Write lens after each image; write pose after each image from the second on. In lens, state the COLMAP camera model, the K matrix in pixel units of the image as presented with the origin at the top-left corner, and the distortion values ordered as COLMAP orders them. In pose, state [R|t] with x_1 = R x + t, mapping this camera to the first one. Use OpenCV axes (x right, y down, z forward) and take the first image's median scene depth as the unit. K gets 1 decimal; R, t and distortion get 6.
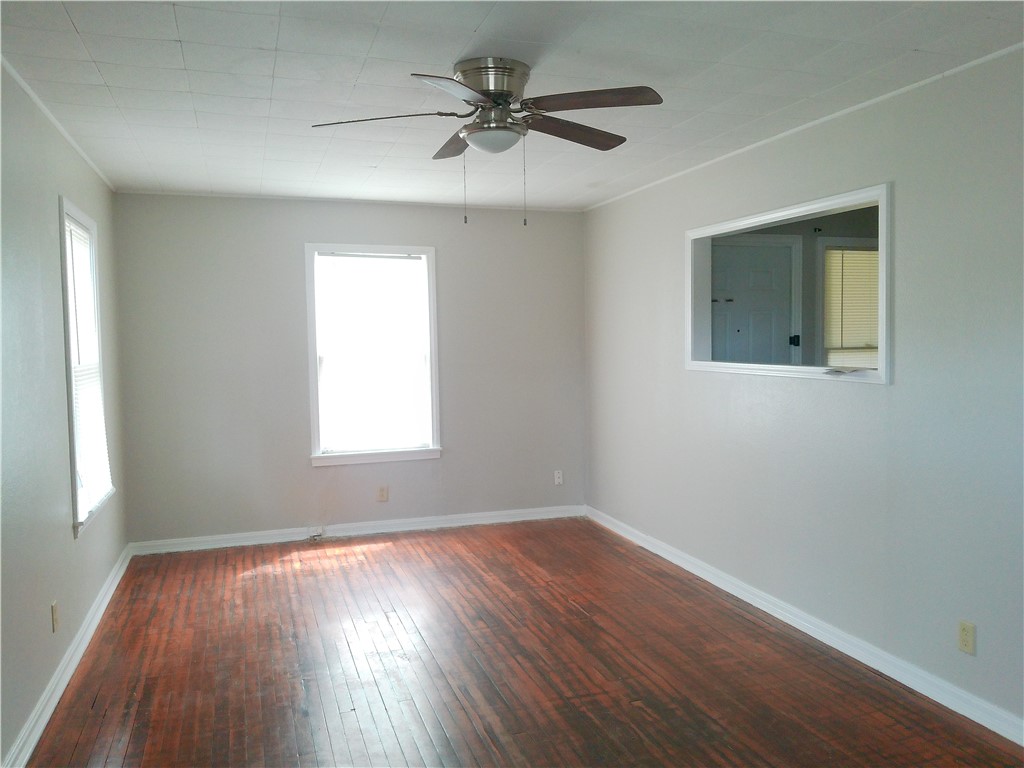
lens RADIAL K [[825.2, 0, 512.0], [0, 825.2, 384.0], [0, 0, 1]] dist [0.057999, -0.106113]
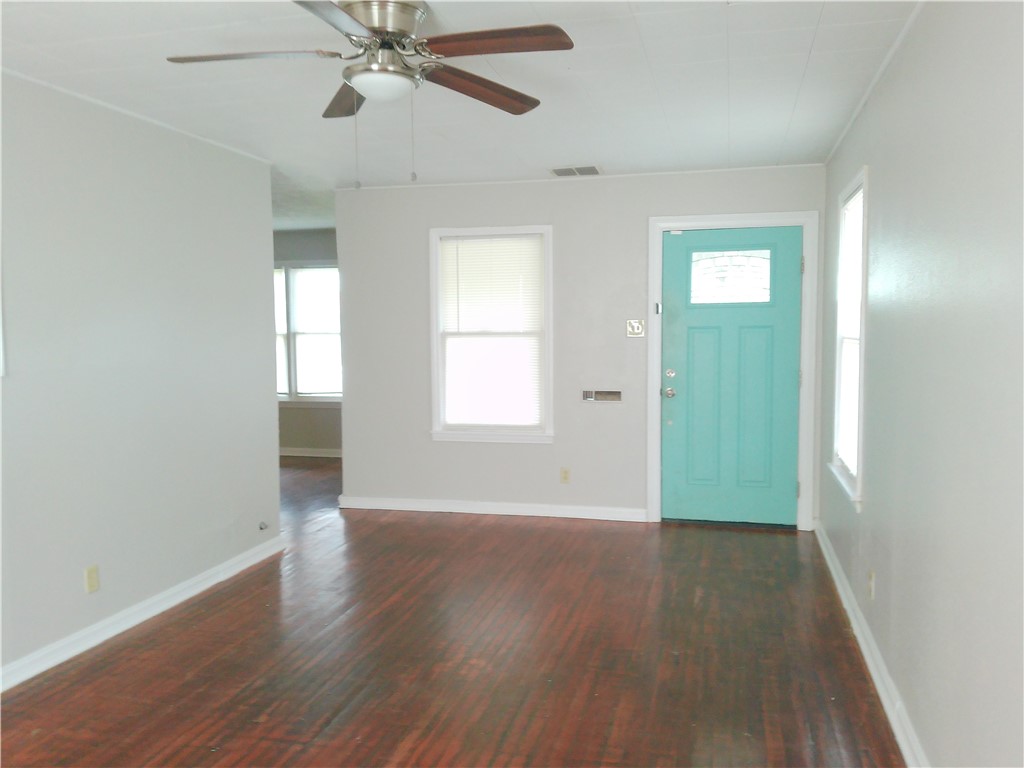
lens RADIAL K [[825.2, 0, 512.0], [0, 825.2, 384.0], [0, 0, 1]] dist [0.057999, -0.106113]
pose [[-0.841495, -0.014053, 0.540083, -0.566642], [0.054576, 0.992337, 0.110854, -0.065680], [-0.537502, 0.122759, -0.834279, 1.570502]]
